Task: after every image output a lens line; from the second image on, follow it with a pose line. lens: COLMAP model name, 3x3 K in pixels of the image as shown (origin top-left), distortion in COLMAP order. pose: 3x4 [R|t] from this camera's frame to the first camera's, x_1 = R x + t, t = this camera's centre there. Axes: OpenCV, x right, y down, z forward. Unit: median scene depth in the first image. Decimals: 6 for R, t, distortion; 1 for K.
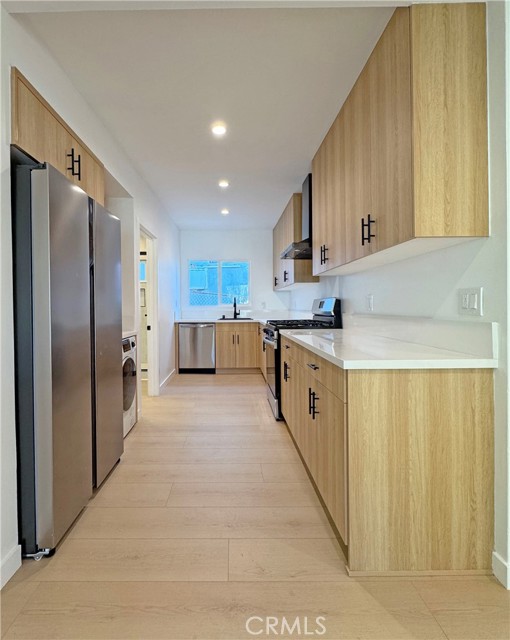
lens RADIAL K [[305.1, 0, 232.1], [0, 305.1, 307.4], [0, 0, 1]] dist [0.000748, 0.000052]
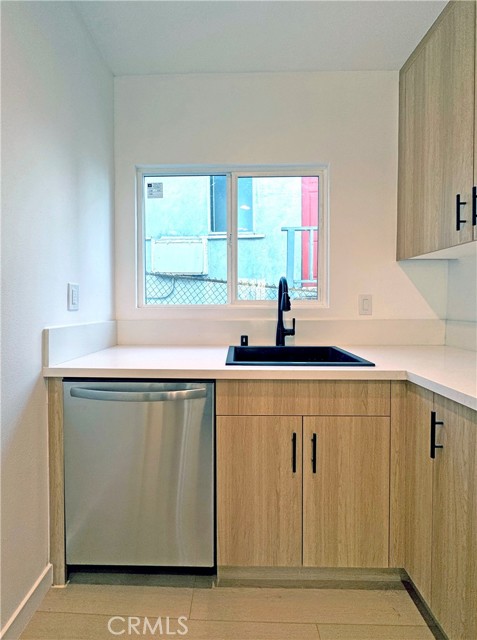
lens RADIAL K [[270.2, 0, 230.1], [0, 270.2, 306.8], [0, 0, 1]] dist [-0.001412, -0.000312]
pose [[0.999701, 0.007538, -0.023280, -0.069408], [-0.007336, 0.999935, 0.008748, -0.013327], [0.023345, -0.008574, 0.999691, 1.357197]]
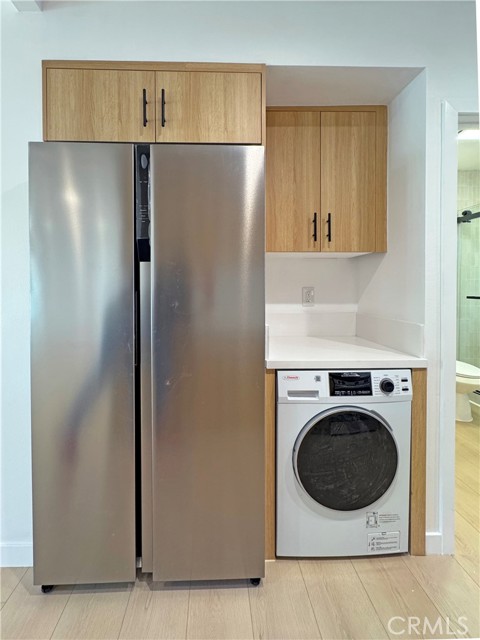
lens RADIAL K [[279.5, 0, 238.5], [0, 279.5, 293.2], [0, 0, 1]] dist [-0.000302, -0.000193]
pose [[0.027875, 0.025691, -0.999281, 0.092895], [-0.002871, 0.999668, 0.025621, -0.032108], [0.999607, 0.002155, 0.027939, 0.710452]]
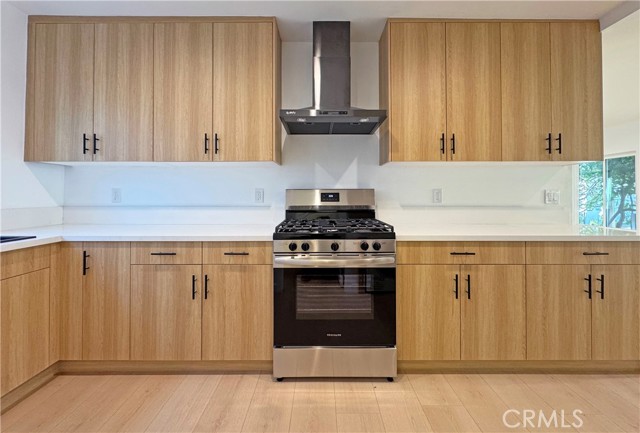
lens RADIAL K [[255.5, 0, 317.8], [0, 255.5, 192.2], [0, 0, 1]] dist [-0.001429, -0.000204]
pose [[0.003400, 0.020482, 0.999784, -0.393432], [0.003438, 0.999784, -0.020494, -0.009629], [-0.999988, 0.003507, 0.003329, 1.160935]]
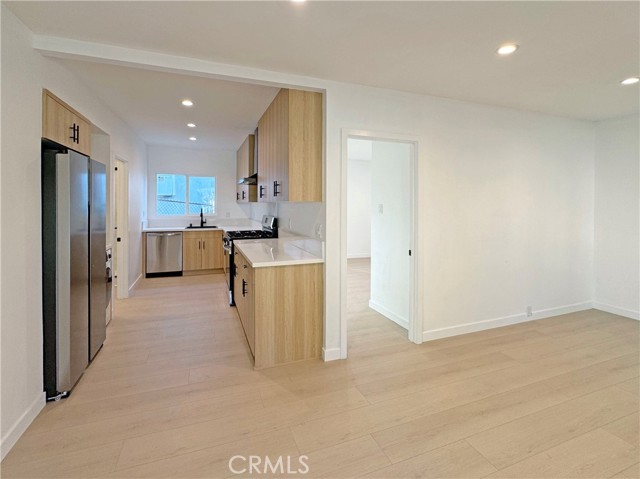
lens RADIAL K [[304.7, 0, 320.8], [0, 304.7, 205.4], [0, 0, 1]] dist [-0.000745, 0.000126]
pose [[0.932292, 0.011487, 0.361523, 0.022977], [-0.011588, 0.999931, -0.001889, -0.087575], [-0.361520, -0.002428, 0.932361, -0.435539]]
